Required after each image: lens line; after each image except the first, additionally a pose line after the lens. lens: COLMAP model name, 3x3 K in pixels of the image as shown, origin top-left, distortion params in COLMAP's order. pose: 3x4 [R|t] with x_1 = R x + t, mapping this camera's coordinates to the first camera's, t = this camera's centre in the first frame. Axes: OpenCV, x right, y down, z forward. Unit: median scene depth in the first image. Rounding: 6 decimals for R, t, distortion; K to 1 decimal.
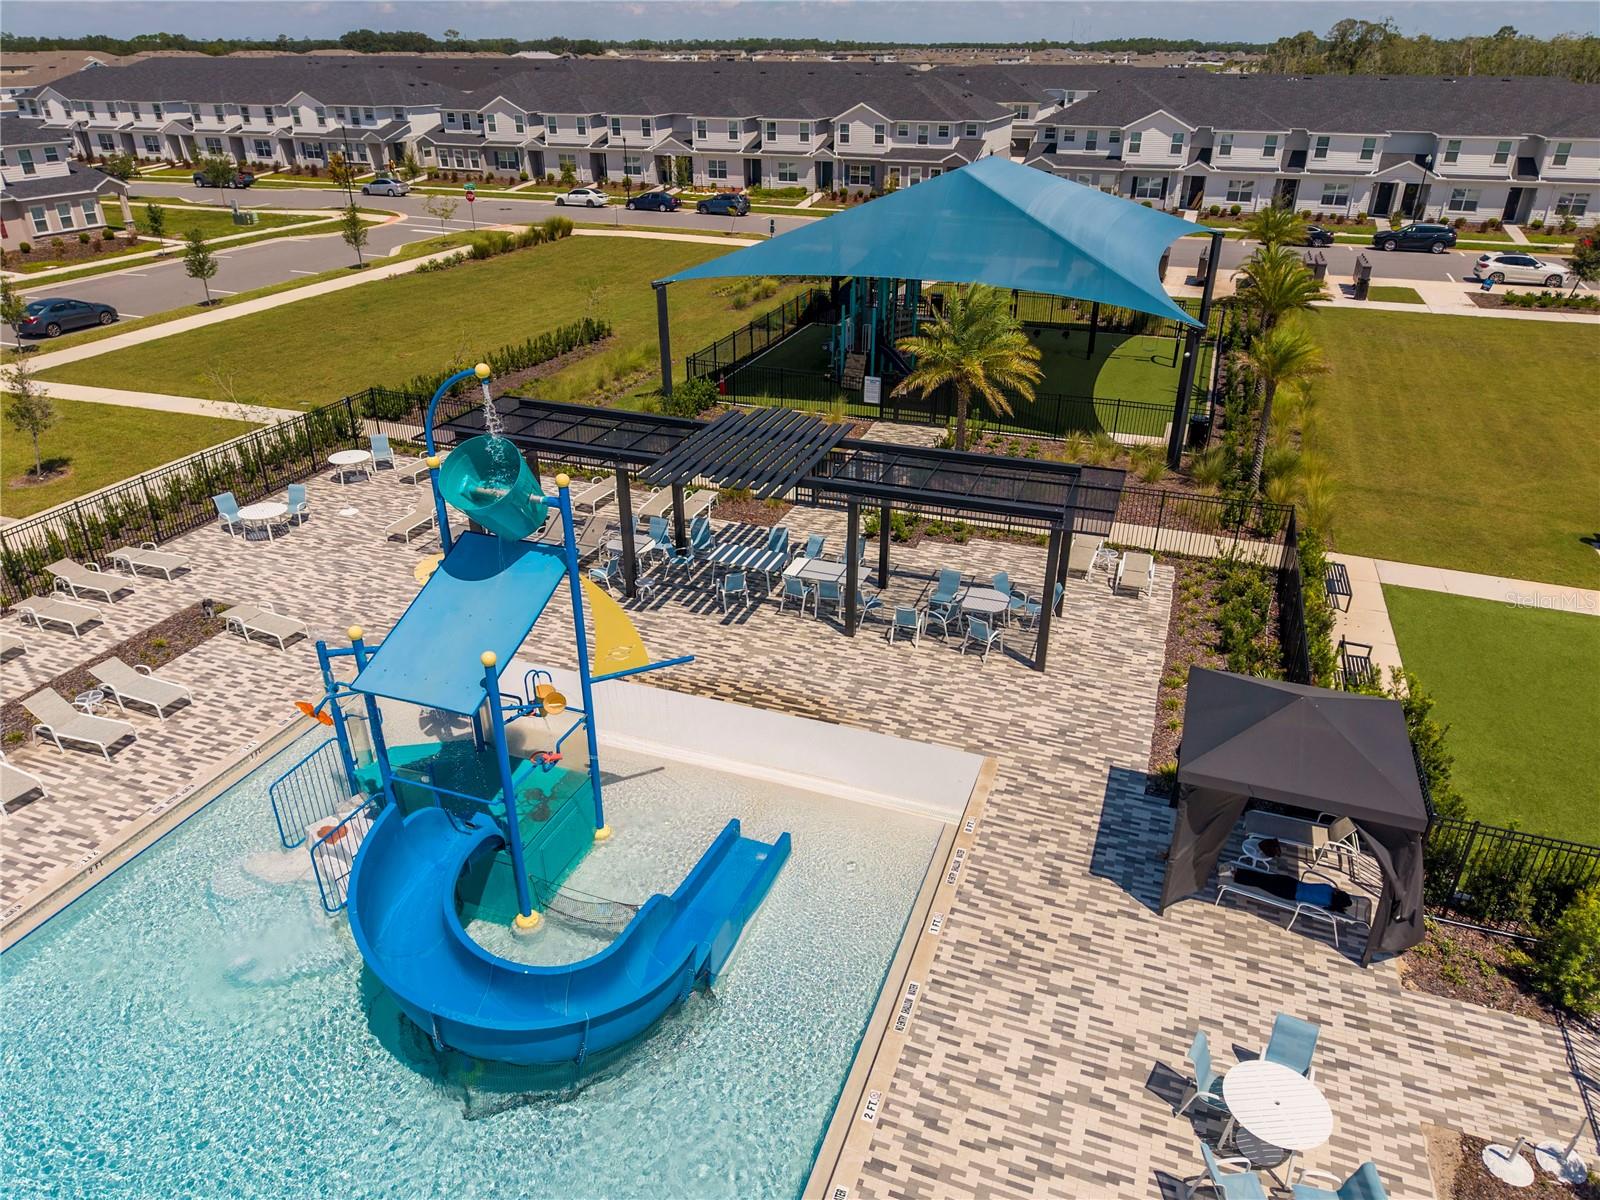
lens RADIAL K [[1071.5, 0, 800.0], [0, 1071.5, 600.0], [0, 0, 1]] dist [0.017350, -0.015131]
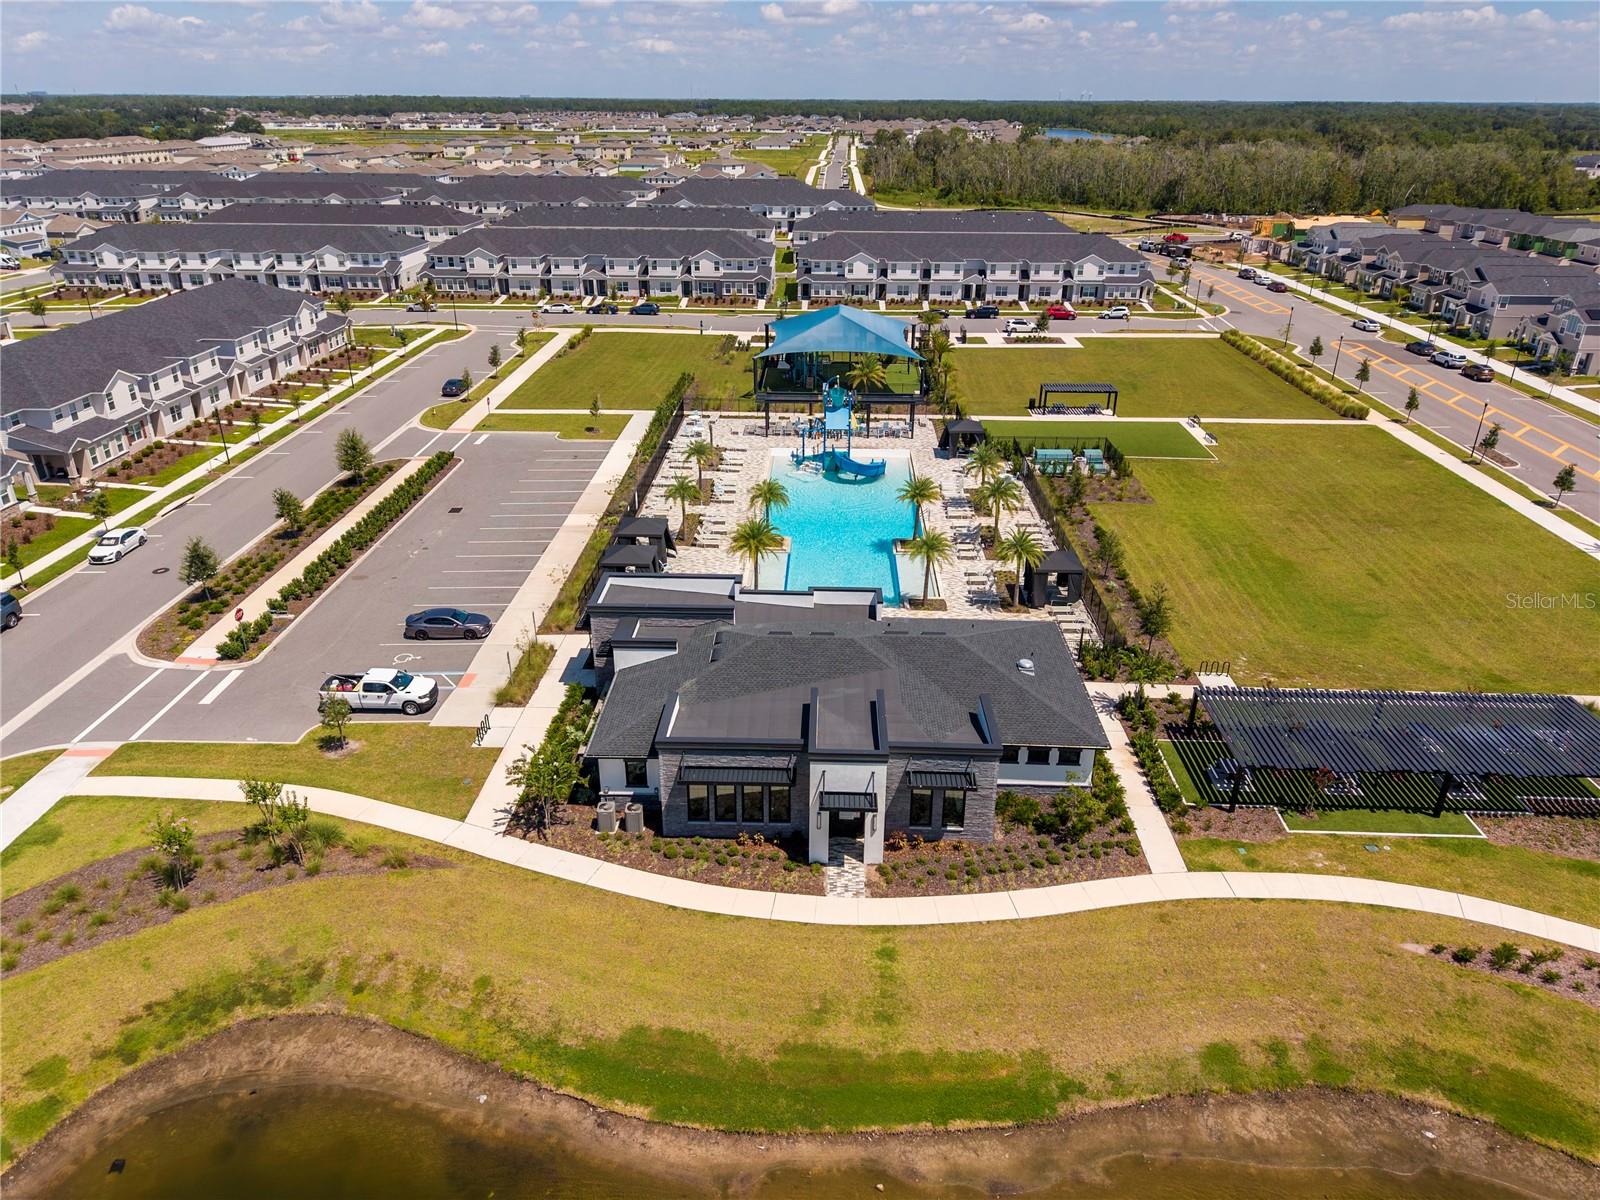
lens RADIAL K [[1071.5, 0, 800.0], [0, 1071.5, 600.0], [0, 0, 1]] dist [0.017350, -0.015131]
pose [[0.948034, -0.131805, 0.289585, -0.404615], [0.142006, 0.989761, -0.014402, 0.184320], [-0.284721, 0.054777, 0.957044, -0.784791]]
